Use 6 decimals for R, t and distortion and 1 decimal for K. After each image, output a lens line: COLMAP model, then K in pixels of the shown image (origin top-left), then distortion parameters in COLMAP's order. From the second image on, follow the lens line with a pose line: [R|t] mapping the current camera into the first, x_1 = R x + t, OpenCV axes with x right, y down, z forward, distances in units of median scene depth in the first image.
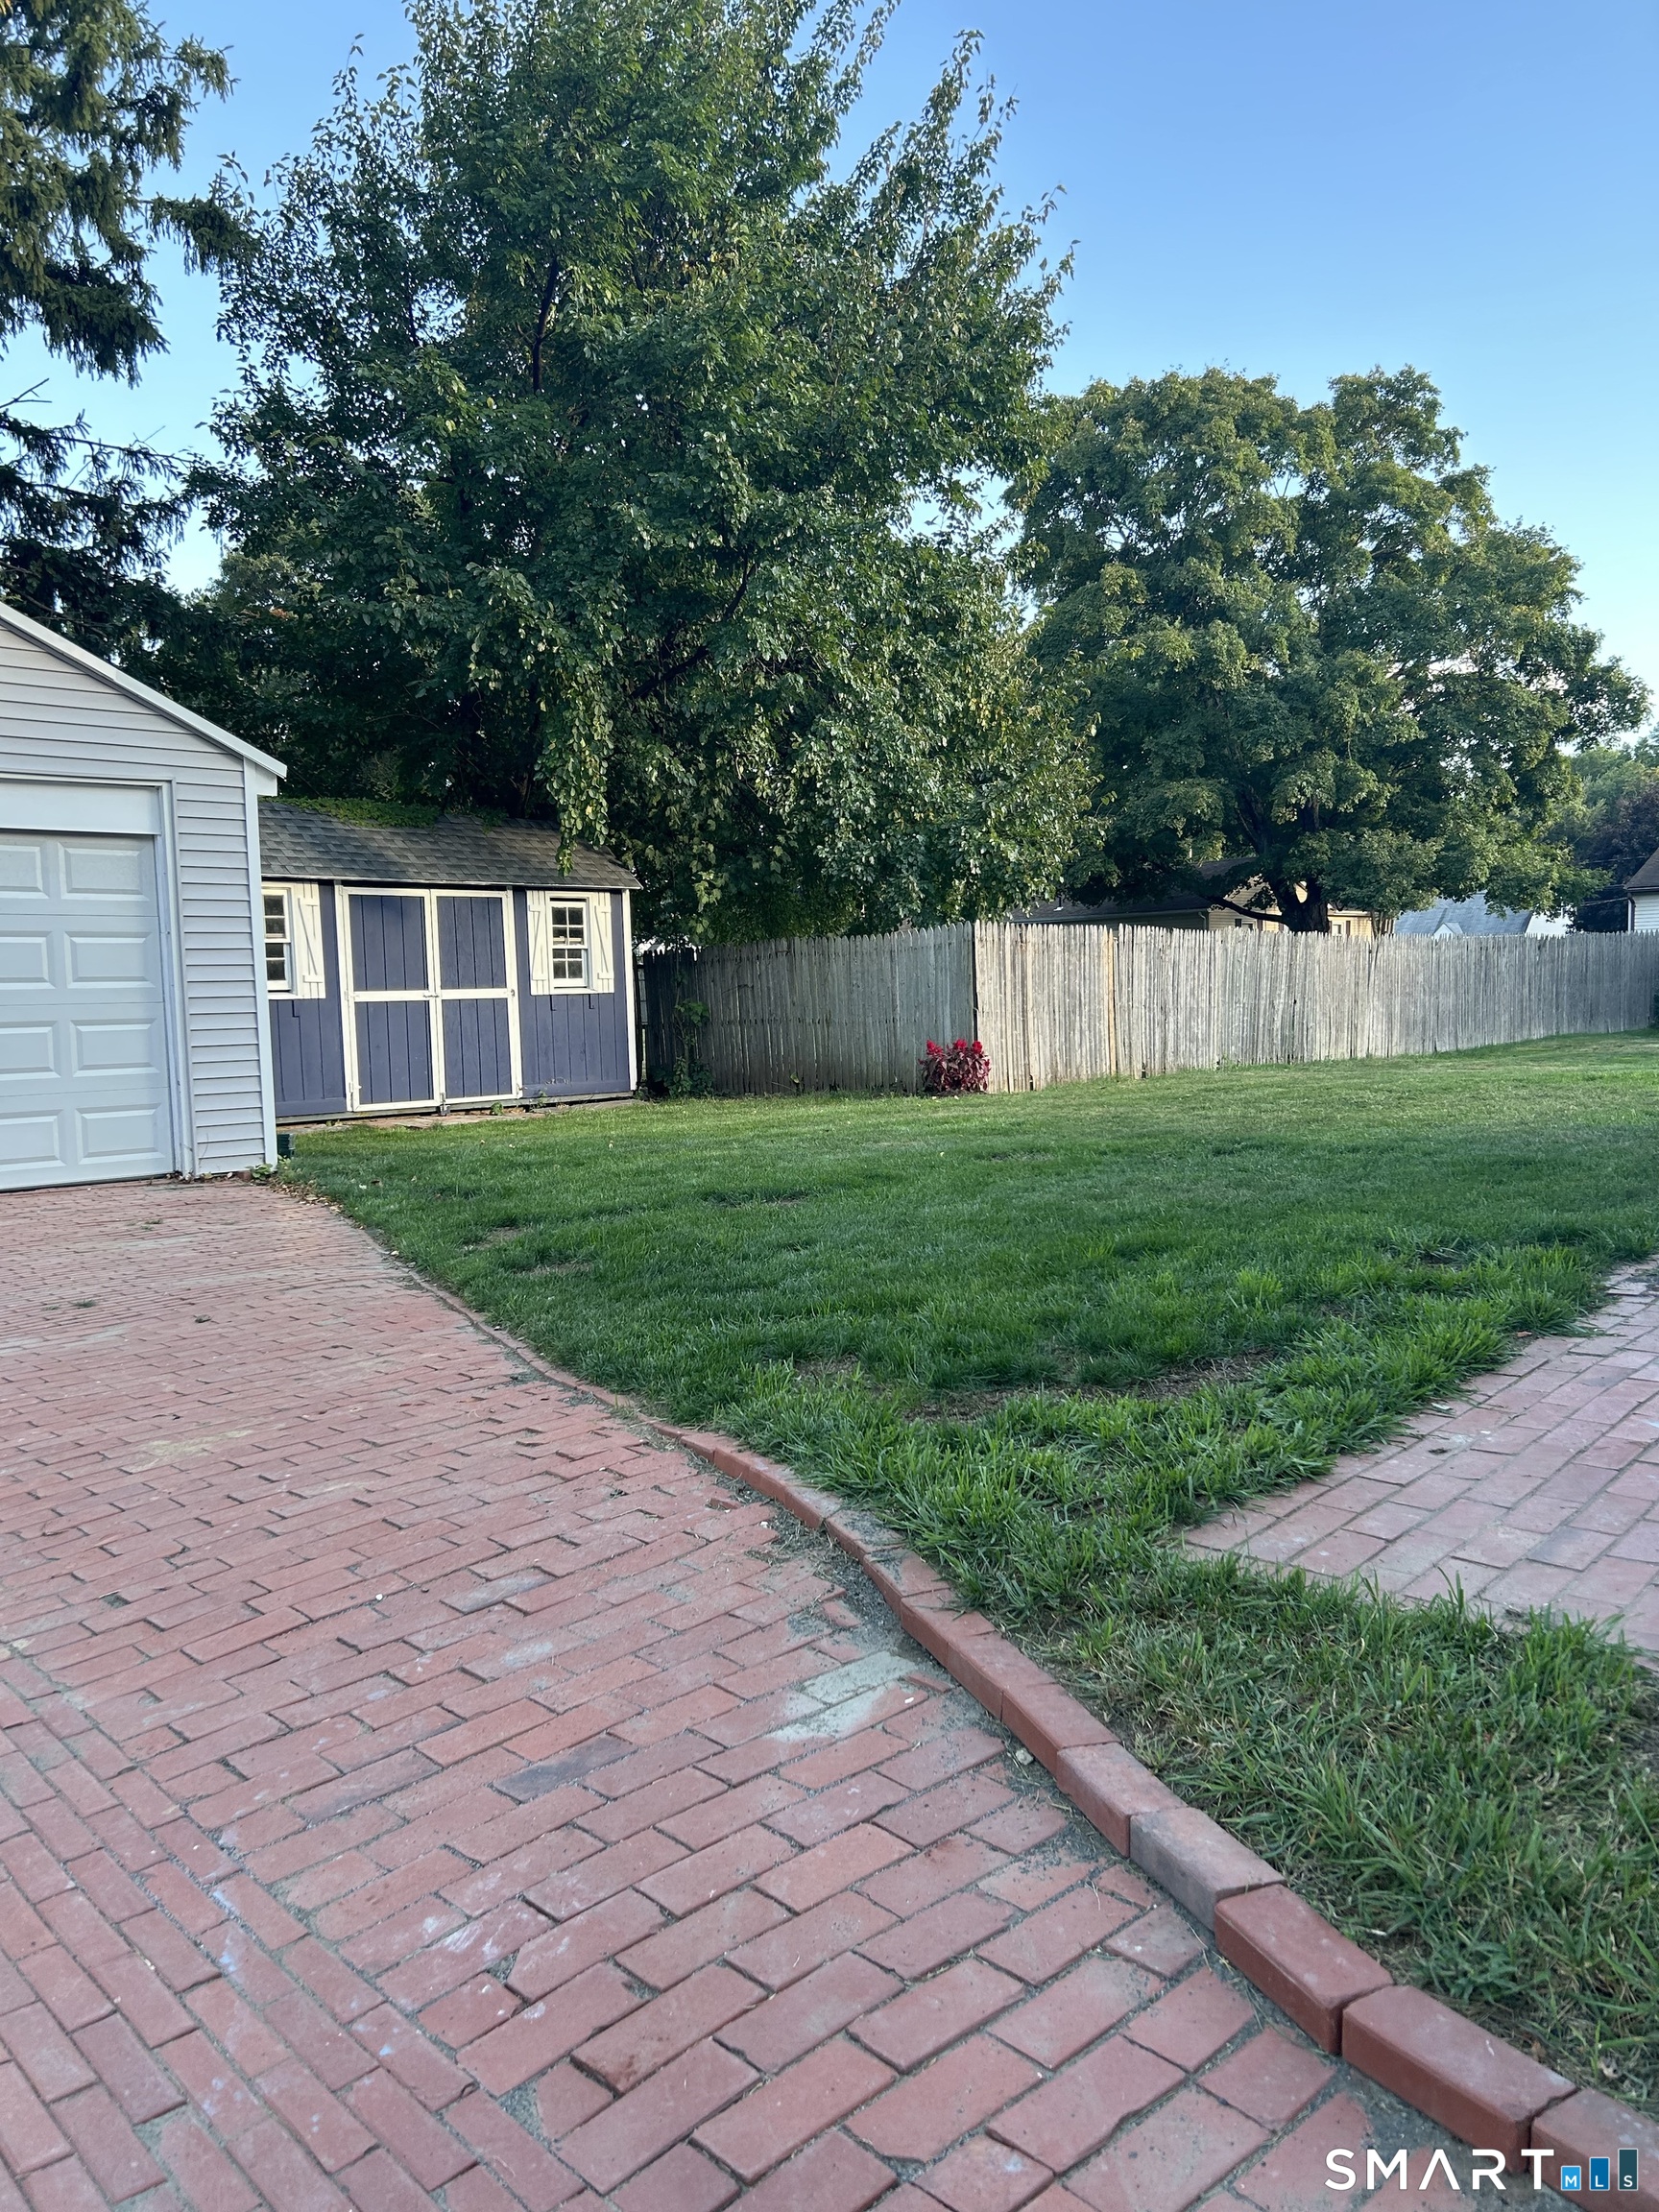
lens RADIAL K [[1604.6, 0, 793.1], [0, 1604.6, 1093.9], [0, 0, 1]] dist [0.094166, -0.101305]
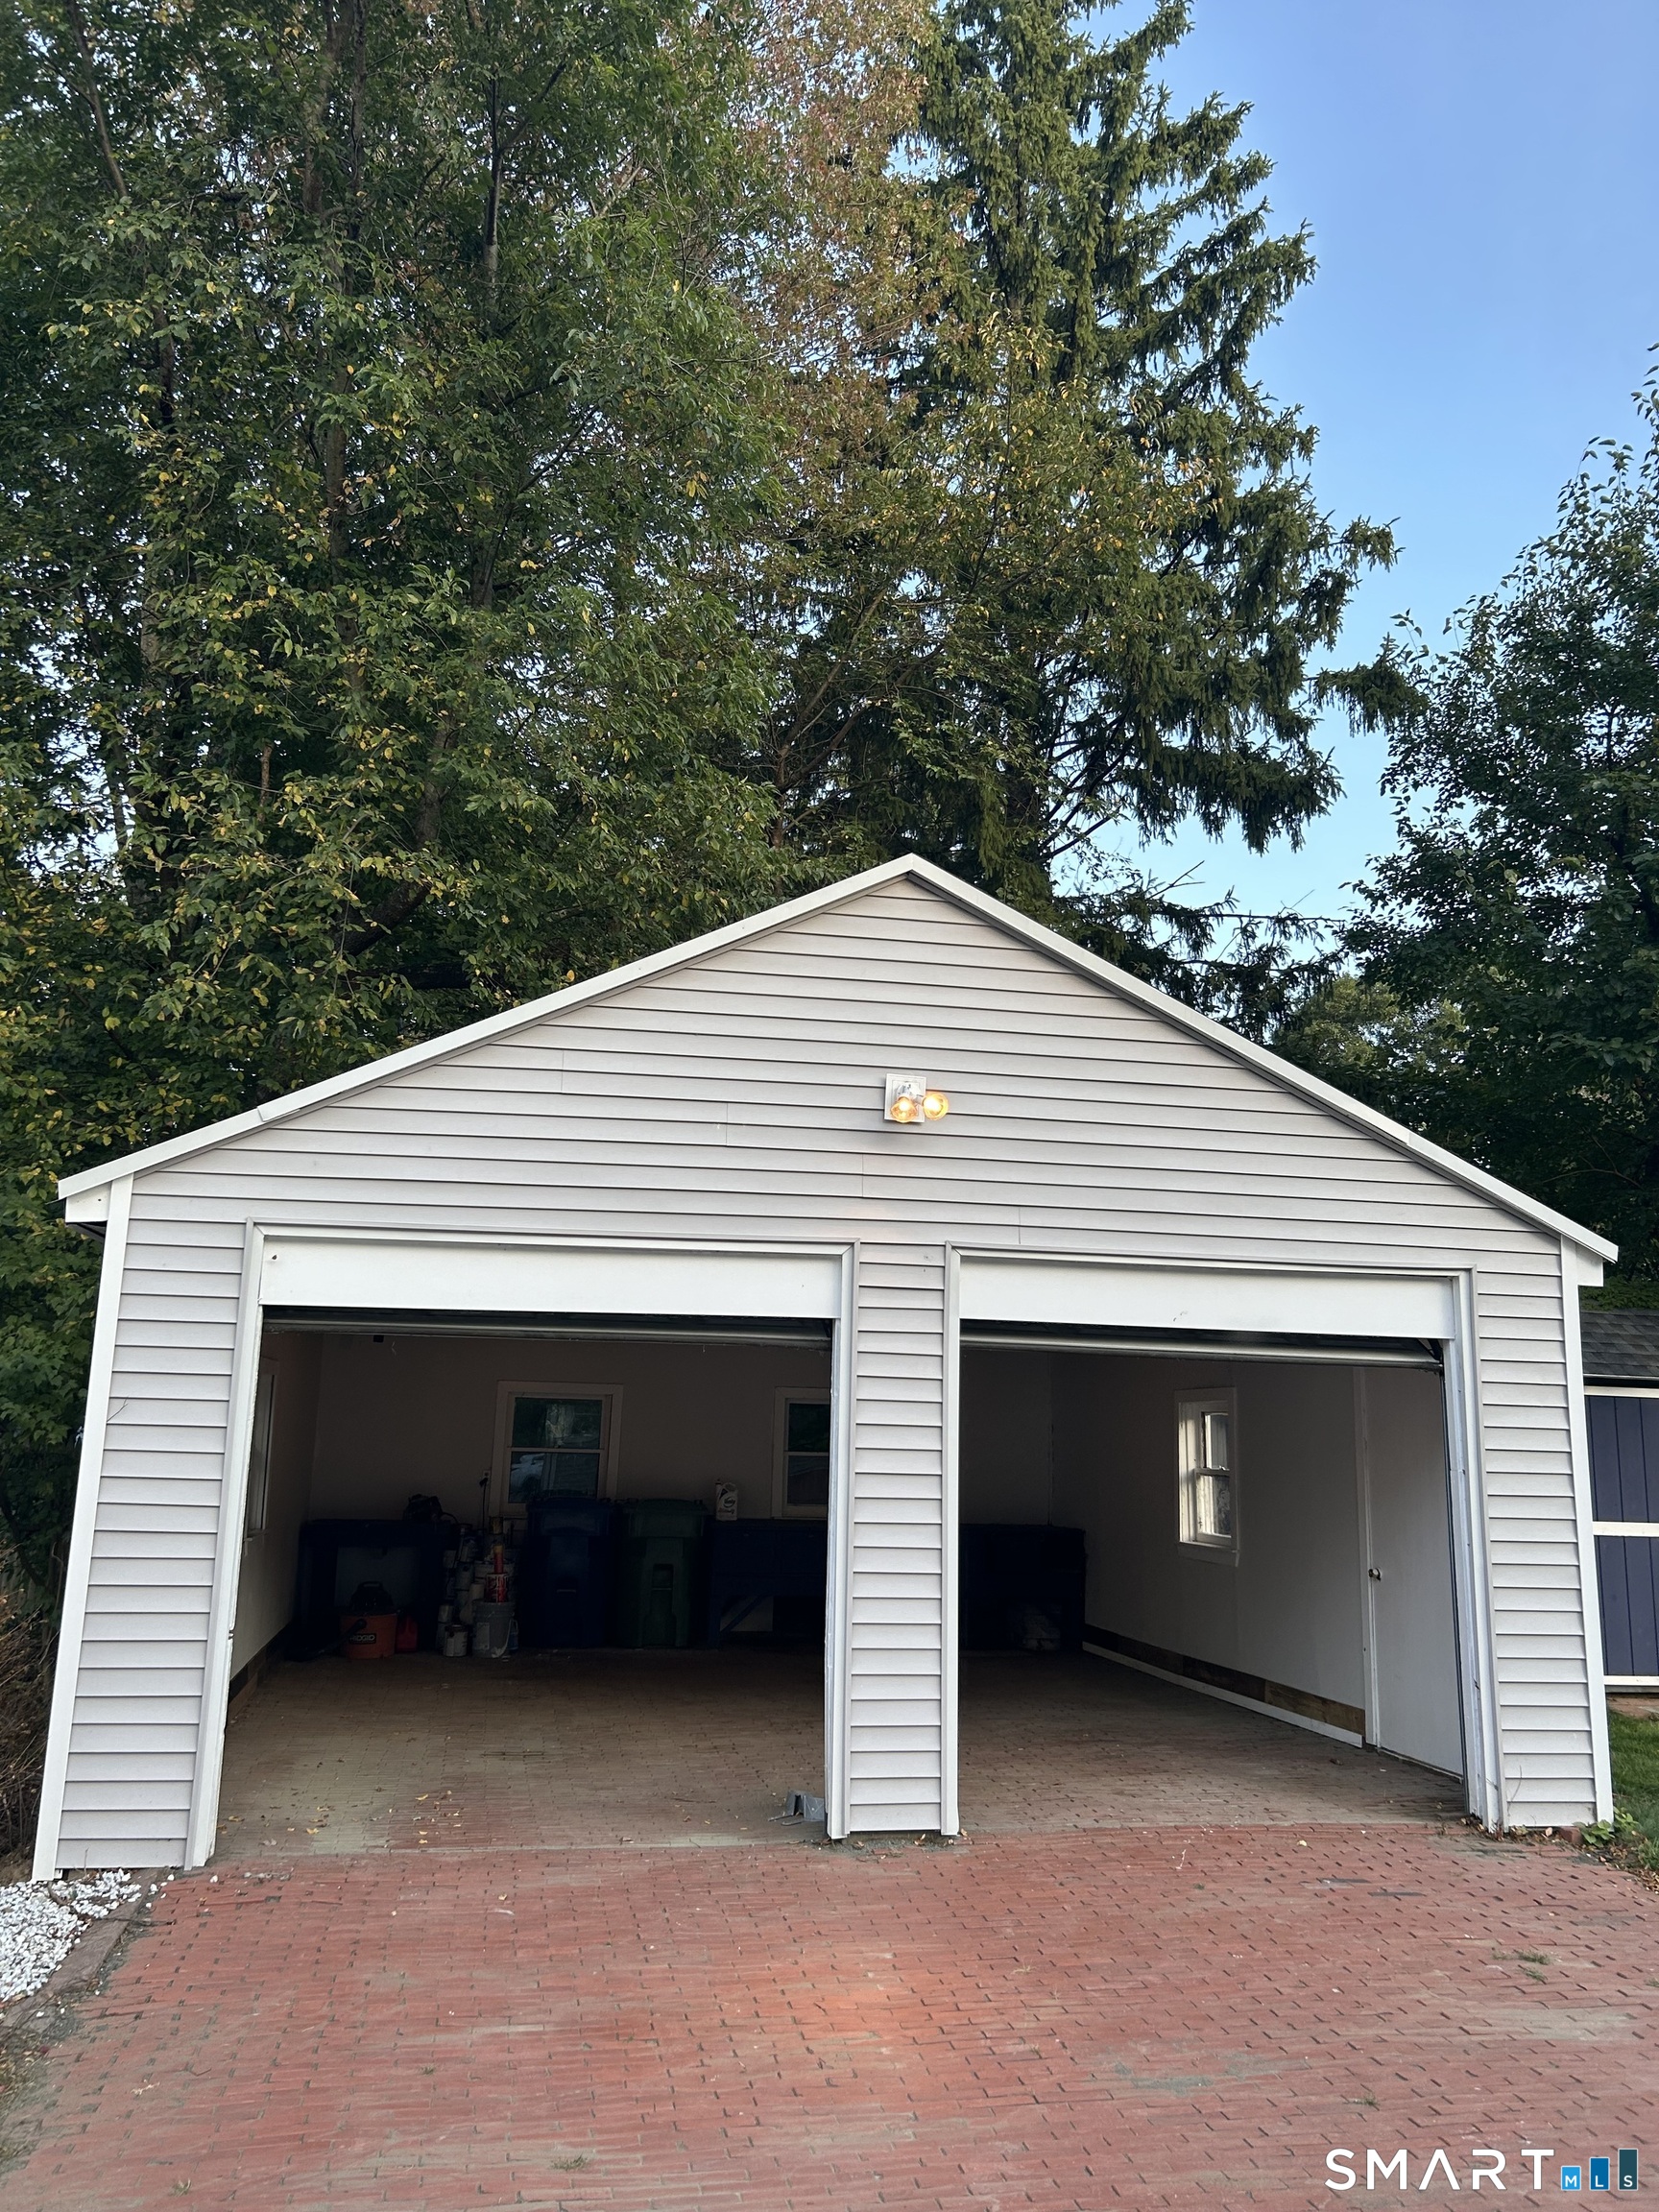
lens RADIAL K [[1666.4, 0, 829.5], [0, 1666.4, 1106.0], [0, 0, 1]] dist [0.036705, -0.036660]
pose [[0.836751, -0.058007, -0.544503, -0.102169], [-0.089168, 0.966667, -0.240007, -0.025871], [0.540275, 0.249379, 0.803687, 0.094698]]
